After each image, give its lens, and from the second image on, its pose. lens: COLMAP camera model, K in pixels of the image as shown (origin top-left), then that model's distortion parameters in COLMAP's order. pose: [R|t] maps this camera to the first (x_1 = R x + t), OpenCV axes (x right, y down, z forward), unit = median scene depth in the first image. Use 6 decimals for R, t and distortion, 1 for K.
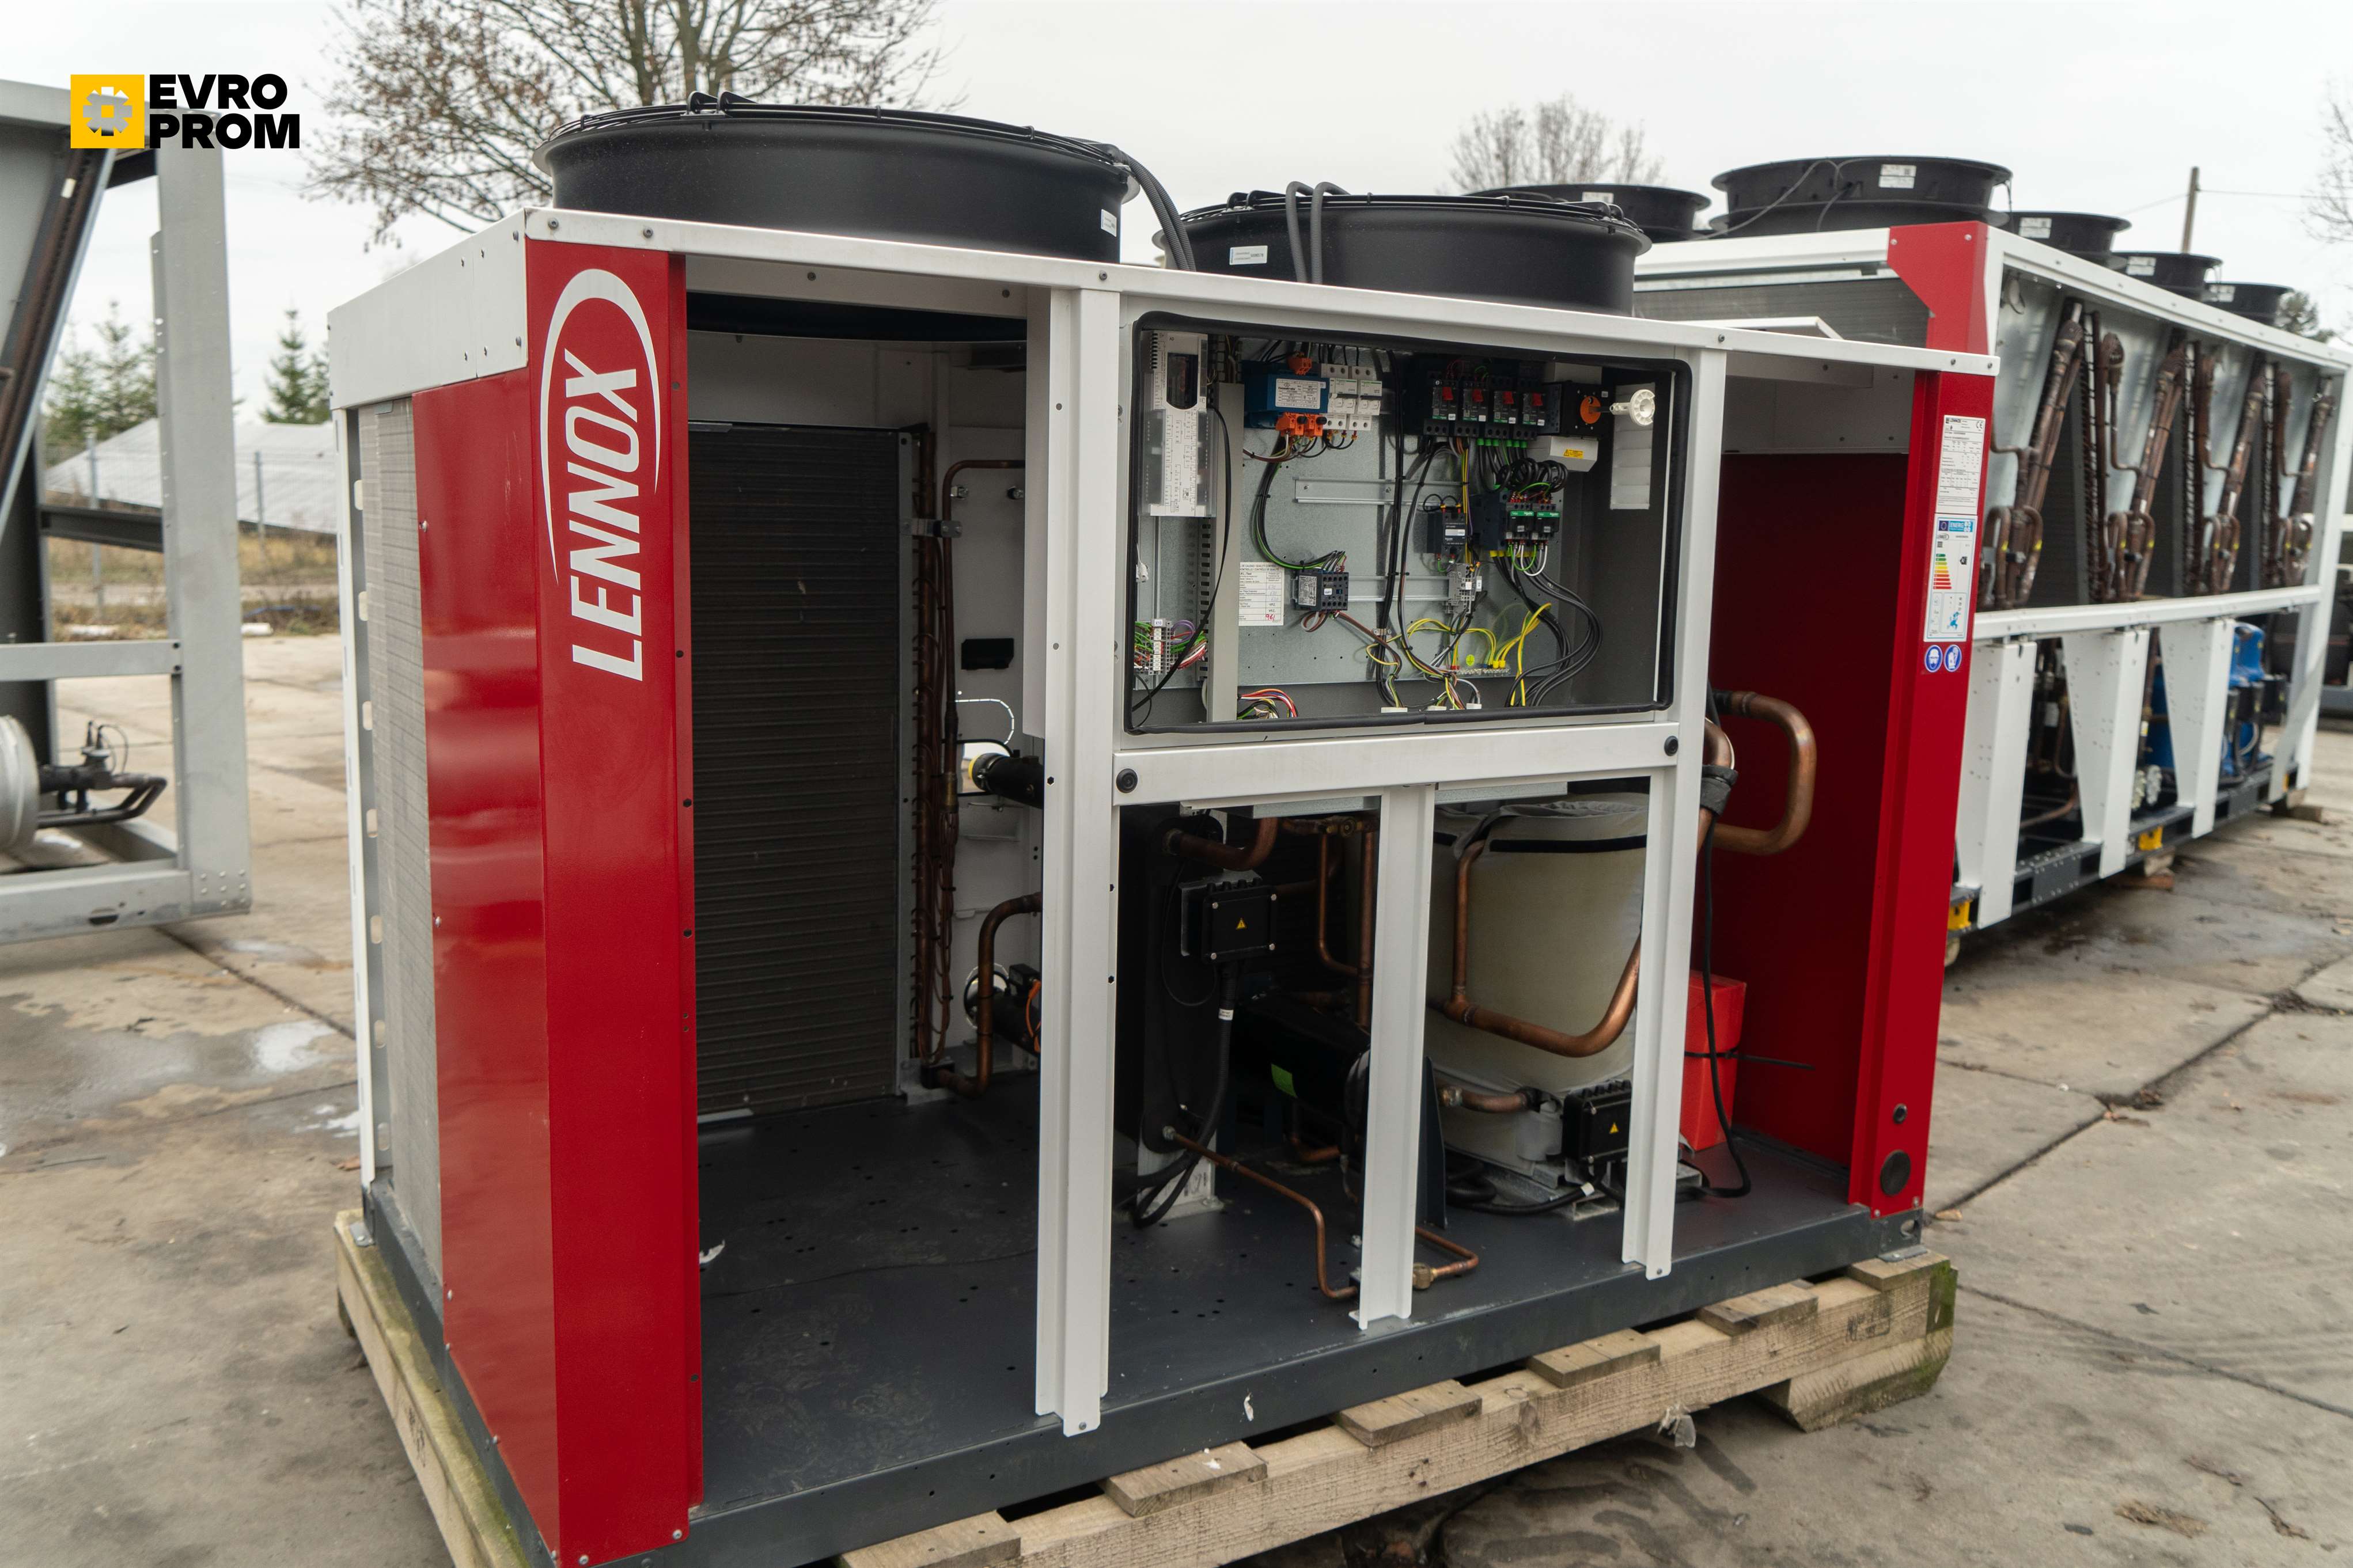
lens RADIAL K [[1873.8, 0, 1178.5], [0, 1873.8, 750.4], [0, 0, 1]] dist [-0.007127, 0.007941]
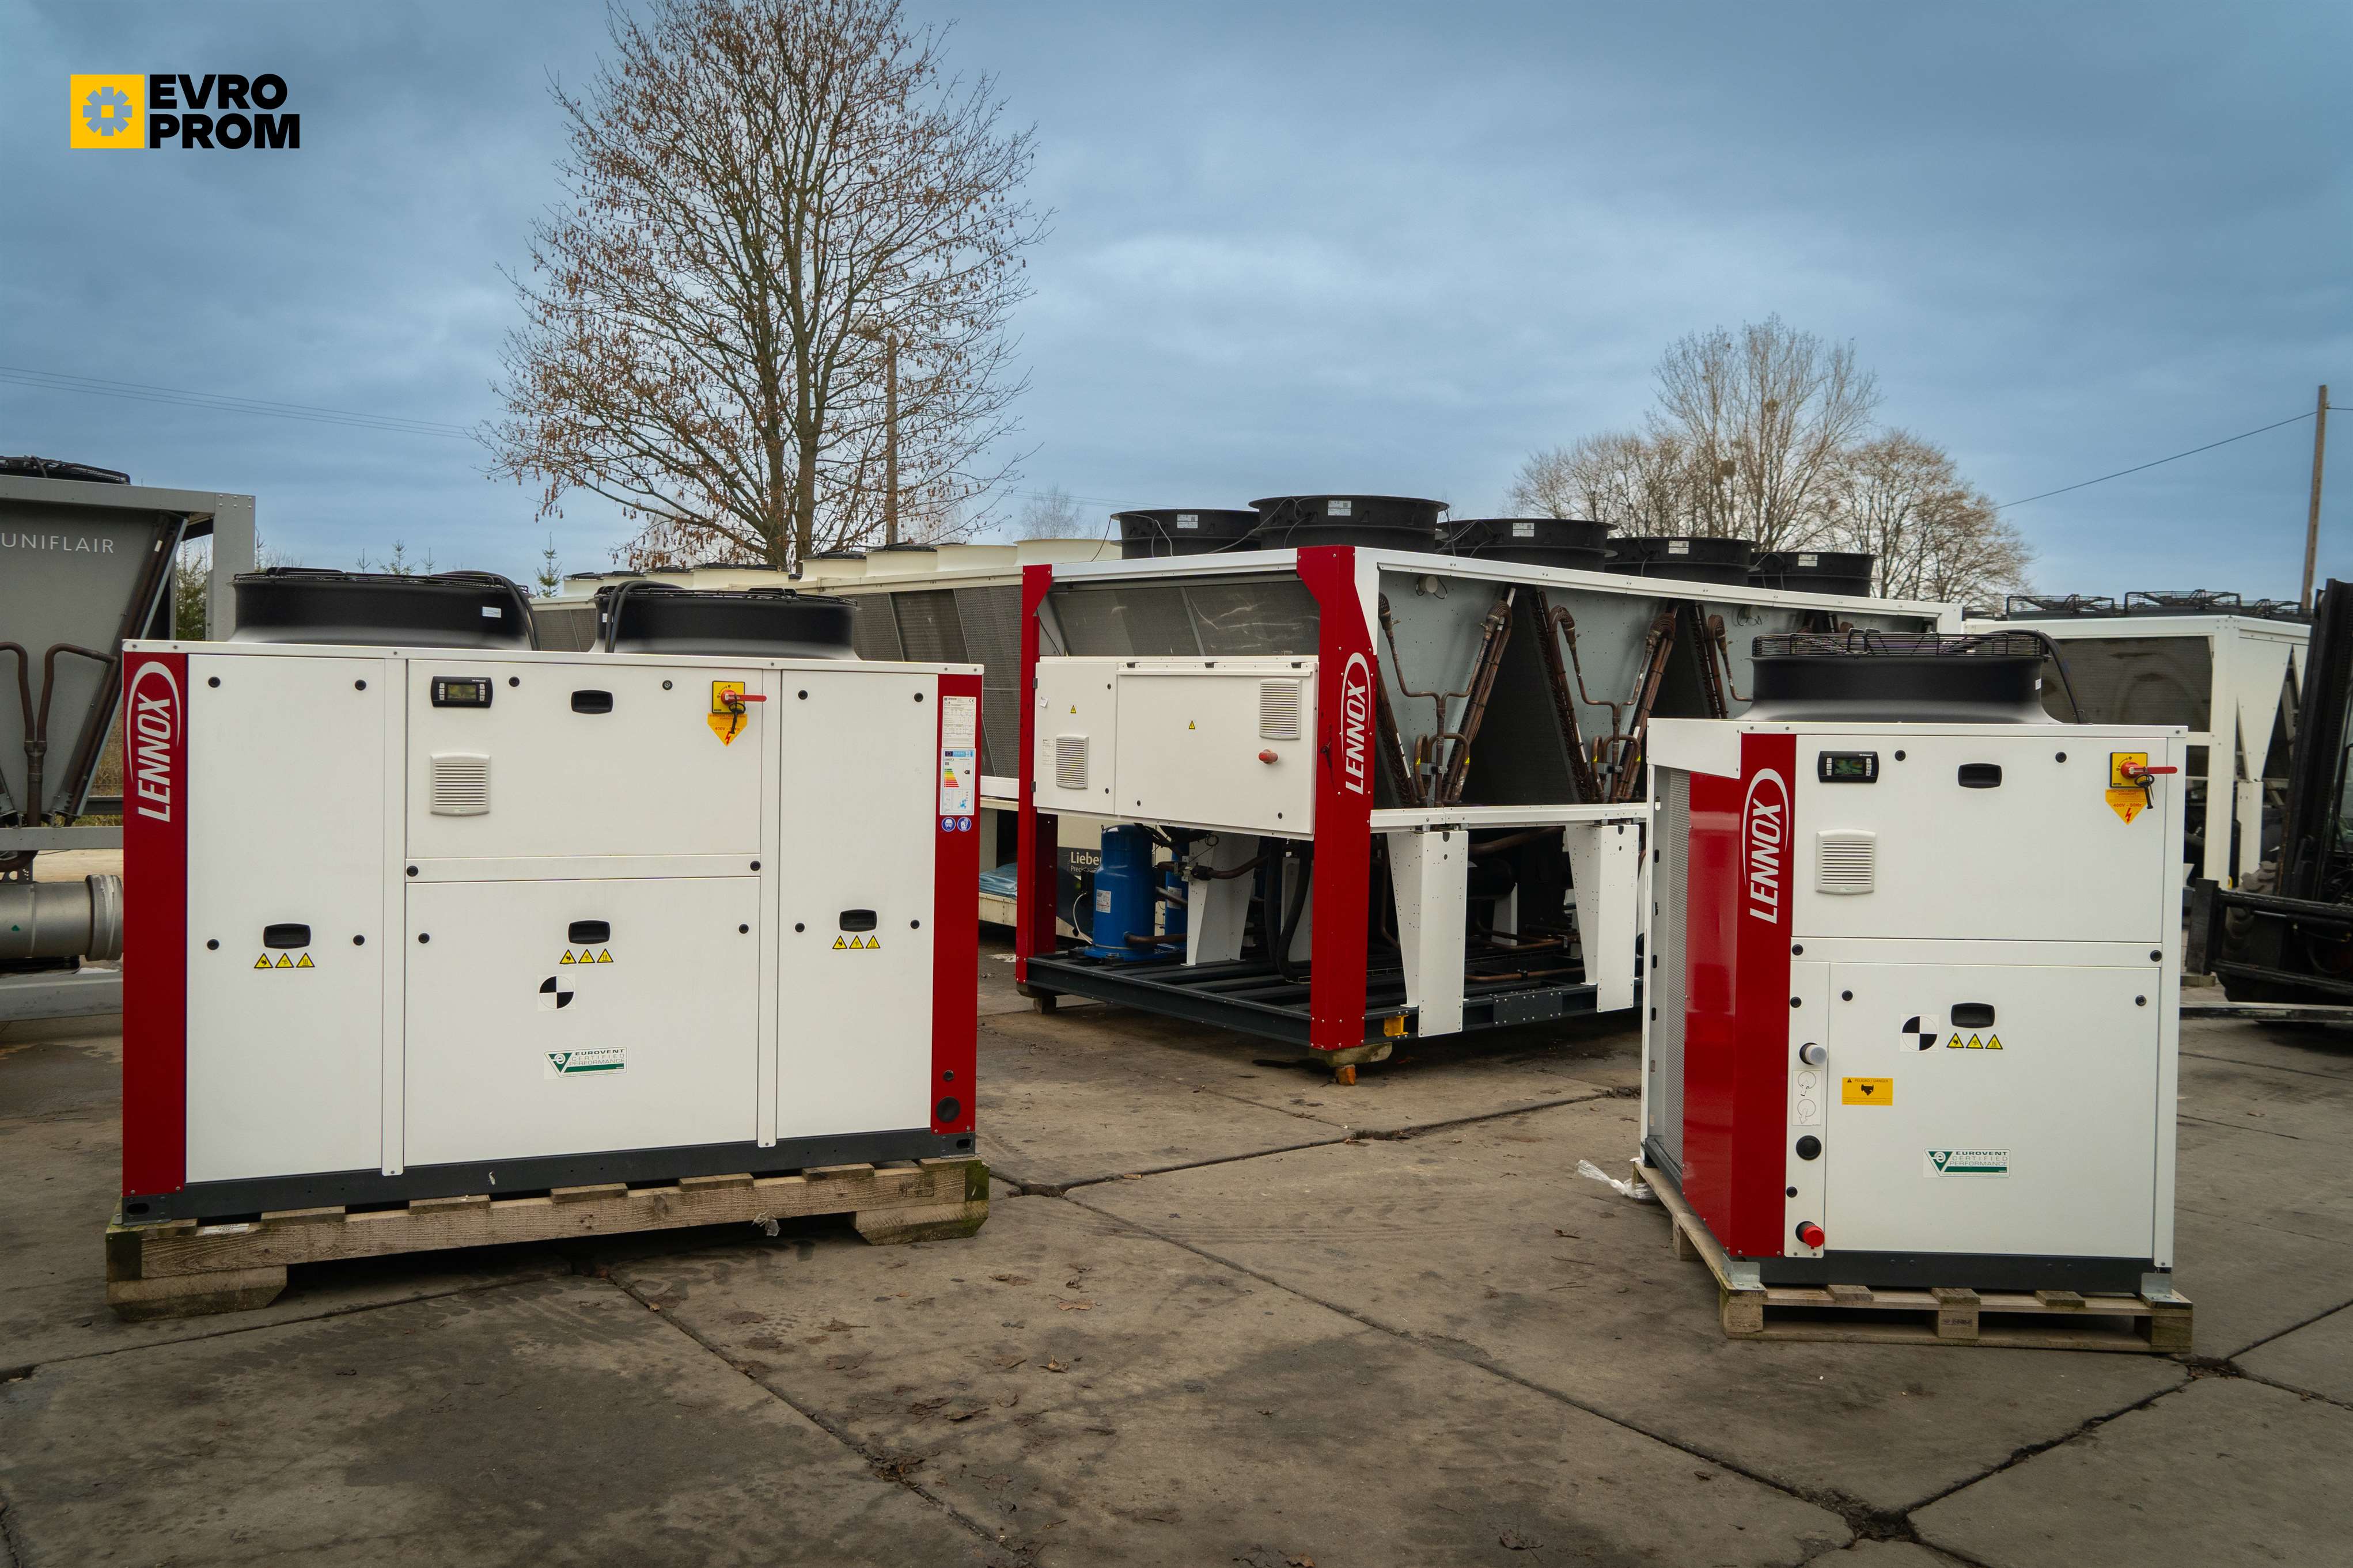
lens RADIAL K [[1873.8, 0, 1178.5], [0, 1873.8, 750.4], [0, 0, 1]] dist [-0.007127, 0.007941]
pose [[0.992487, -0.005813, -0.122210, 0.935642], [-0.008289, 0.993381, -0.114564, 0.098422], [0.122067, 0.114716, 0.985870, -0.900876]]
